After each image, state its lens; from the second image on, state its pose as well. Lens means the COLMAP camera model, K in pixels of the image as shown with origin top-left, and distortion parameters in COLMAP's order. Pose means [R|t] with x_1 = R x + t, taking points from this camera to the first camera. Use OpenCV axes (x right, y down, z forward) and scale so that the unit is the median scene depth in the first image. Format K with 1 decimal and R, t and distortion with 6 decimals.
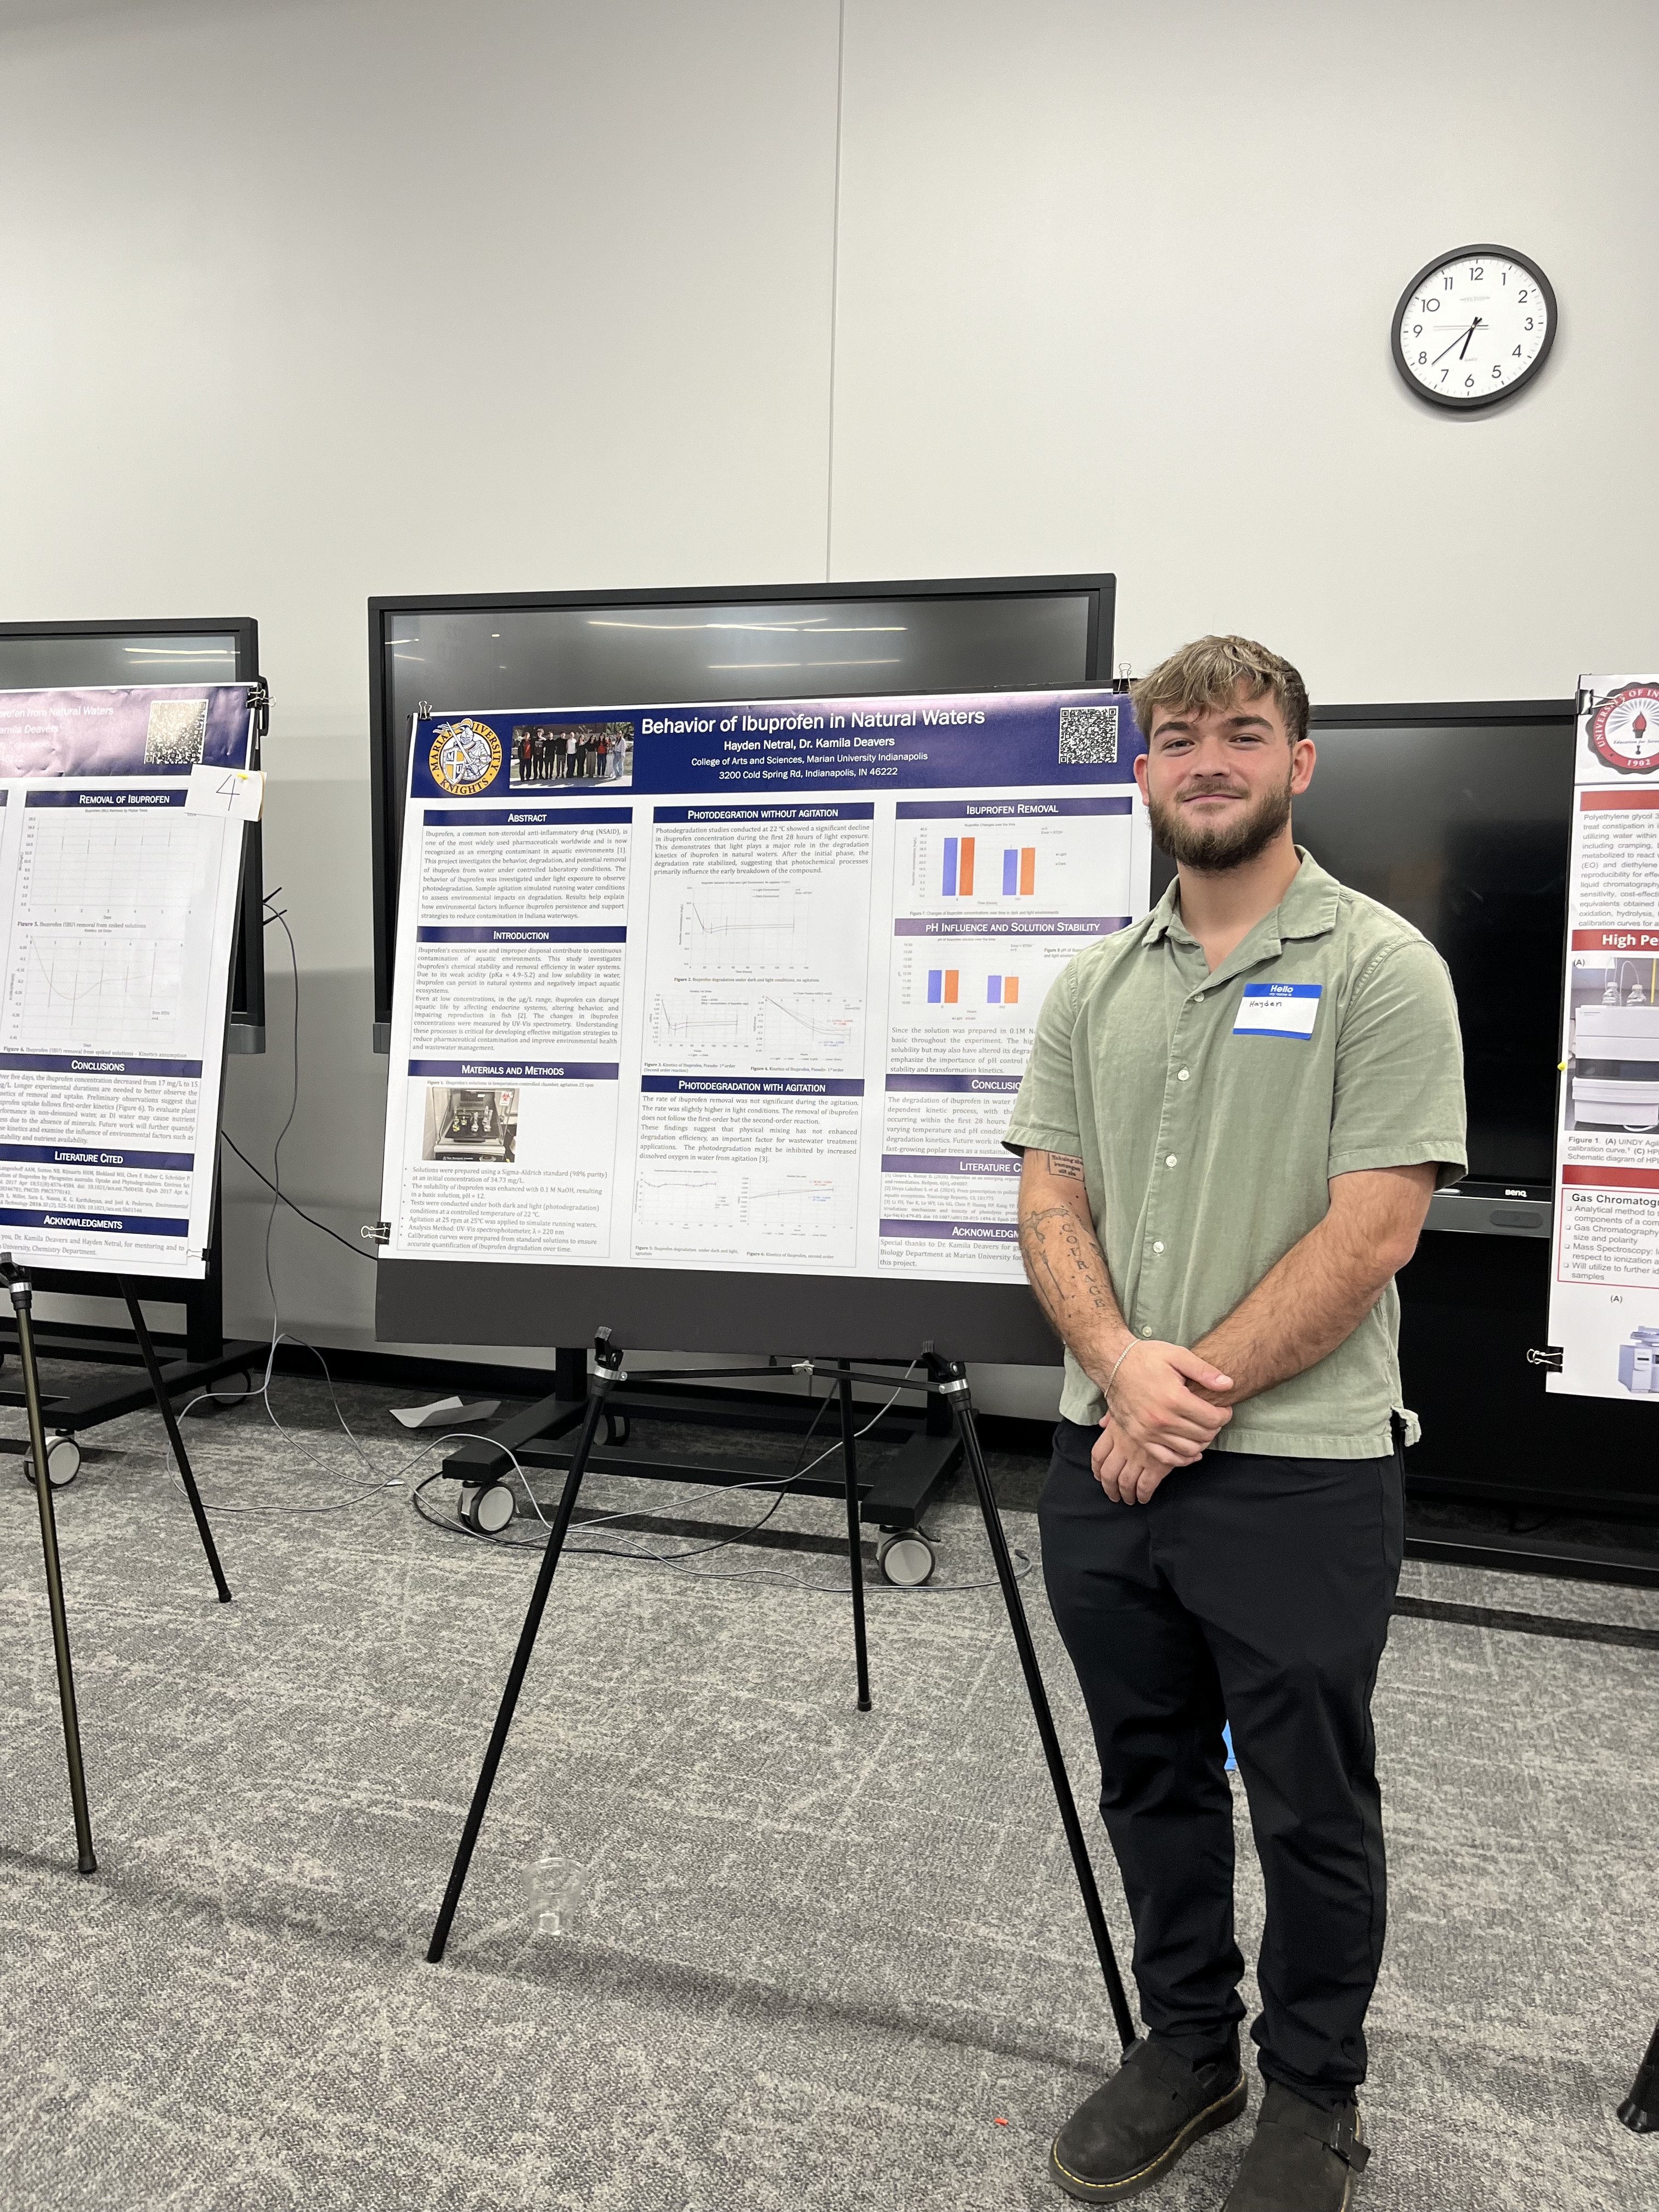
lens RADIAL K [[1701.0, 0, 828.3], [0, 1701.0, 1133.4], [0, 0, 1]] dist [0.071726, -0.093198]
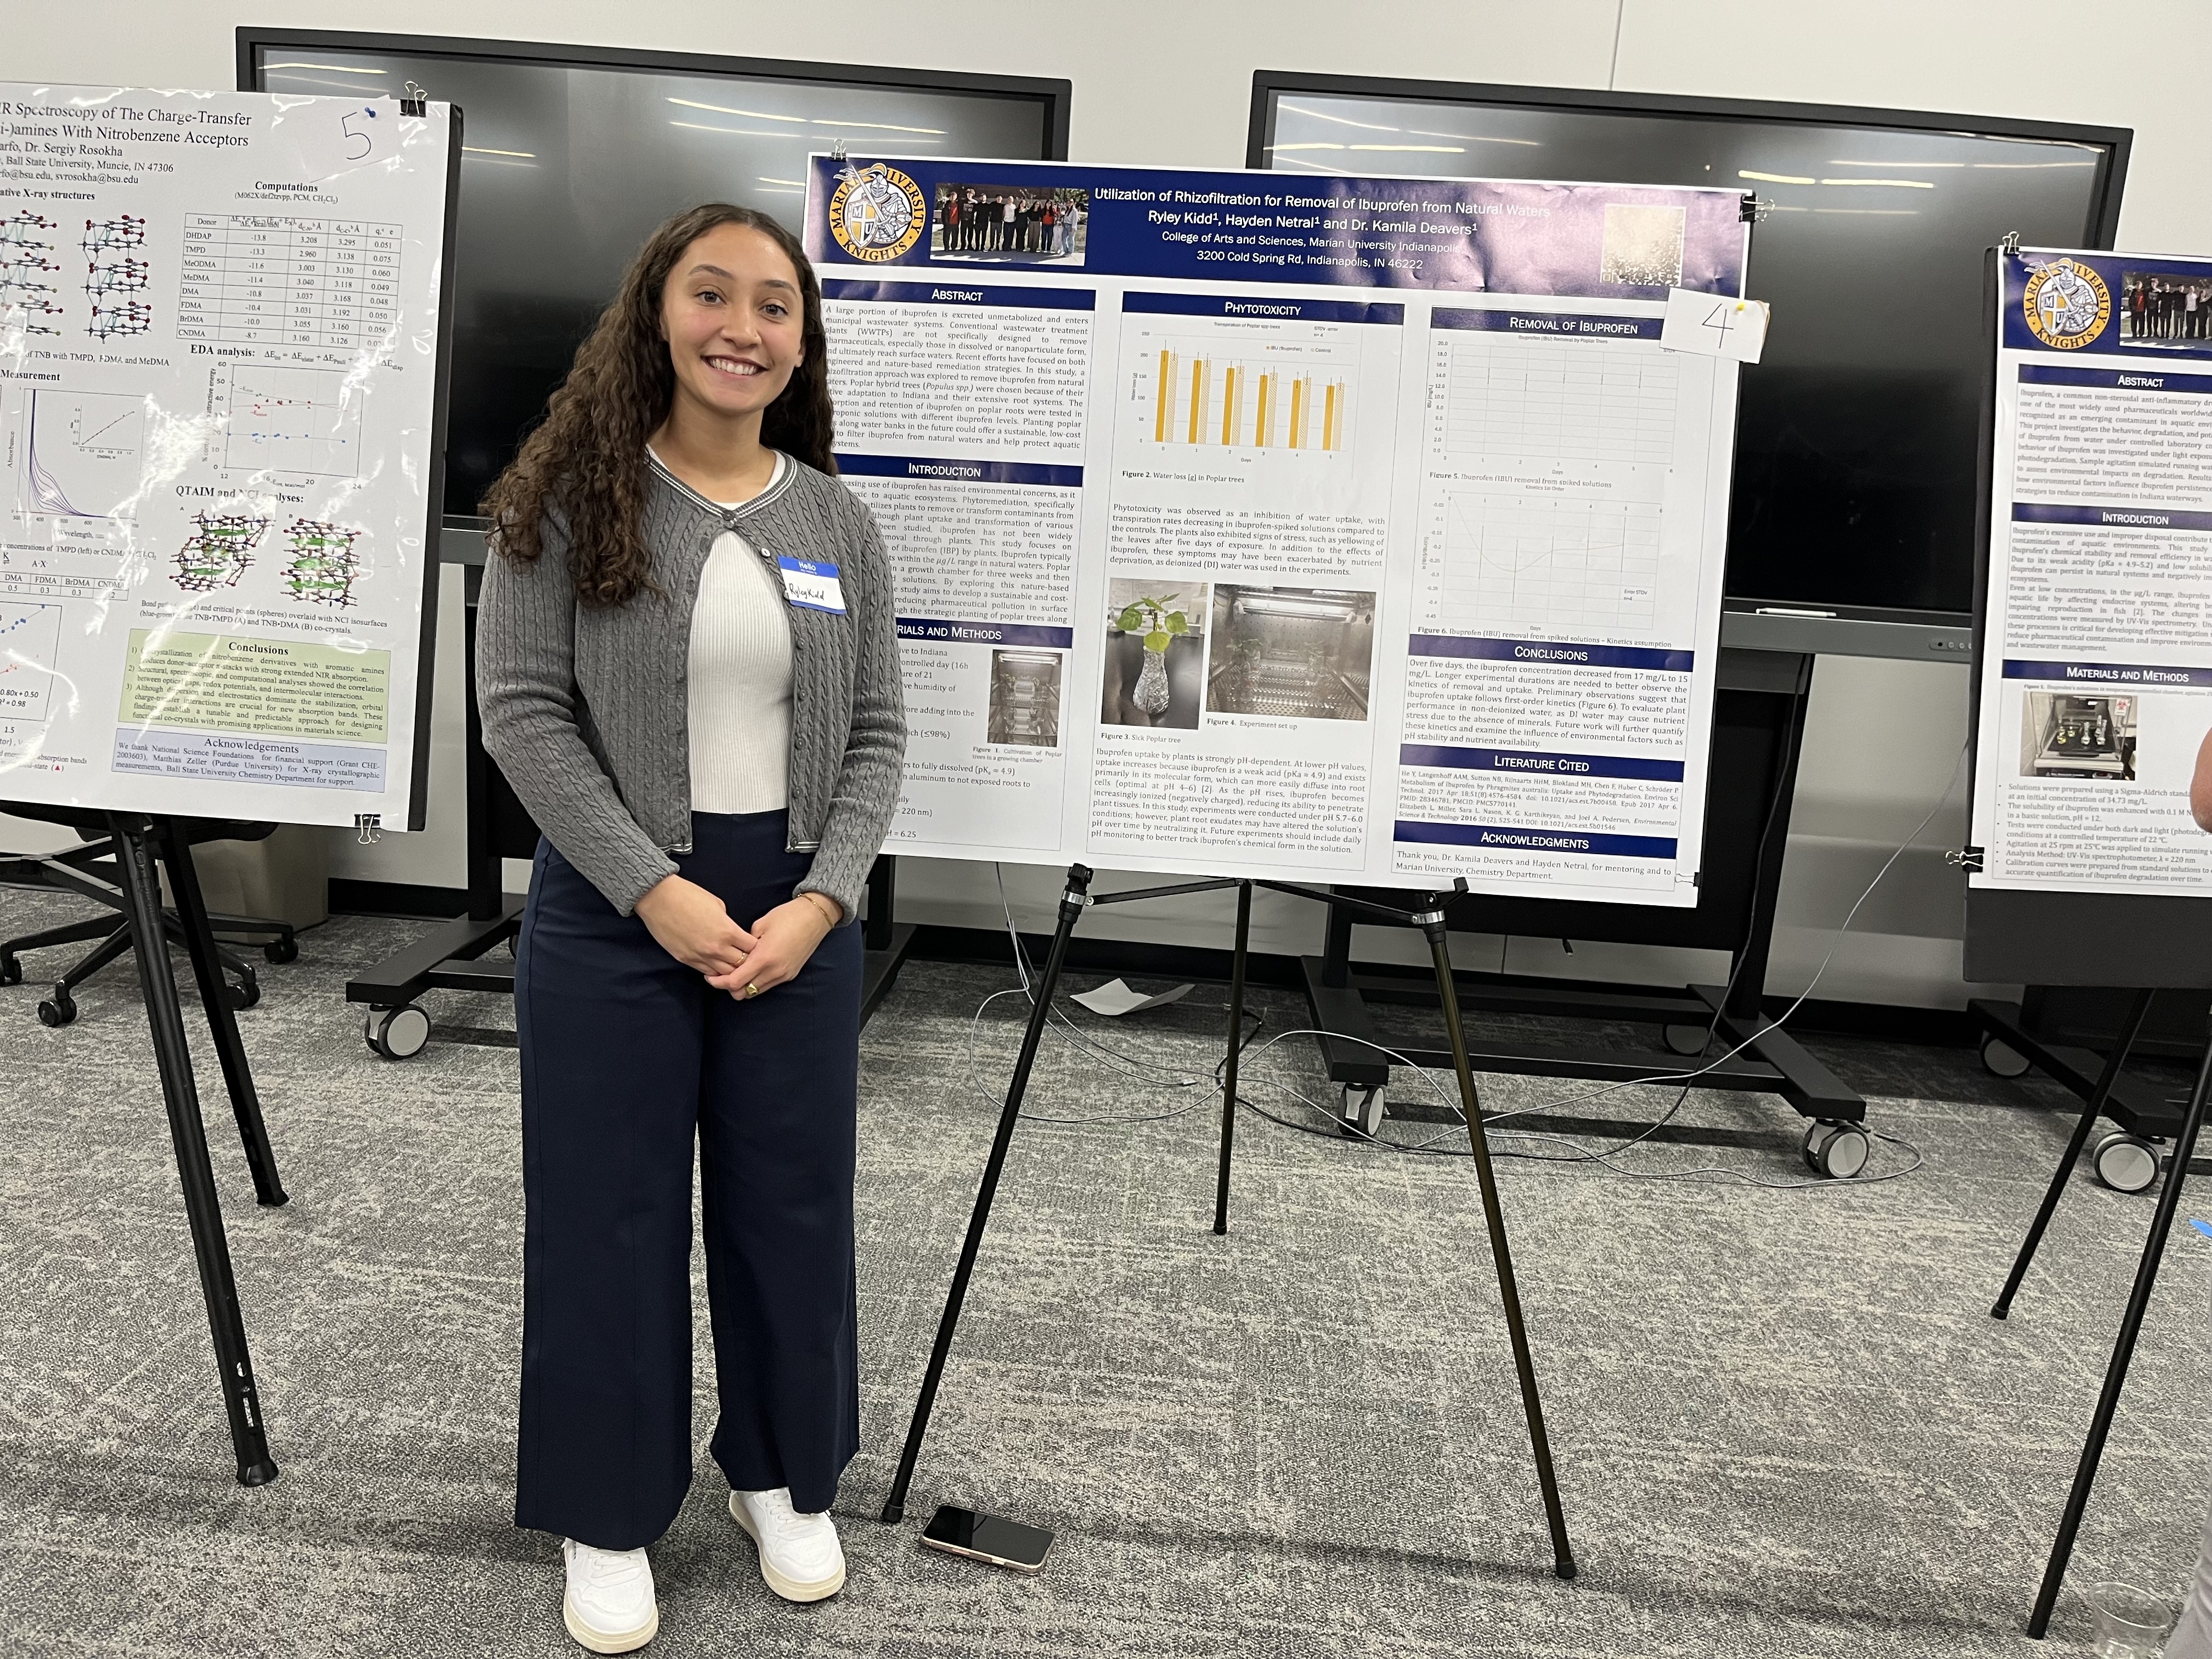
lens RADIAL K [[1793.0, 0, 1106.0], [0, 1793.0, 829.5], [0, 0, 1]] dist [0.081120, -0.162740]
pose [[0.975981, -0.006697, 0.217751, -0.880447], [-0.017461, 0.993907, 0.108831, -0.048842], [-0.217153, -0.110019, 0.969918, 0.199450]]
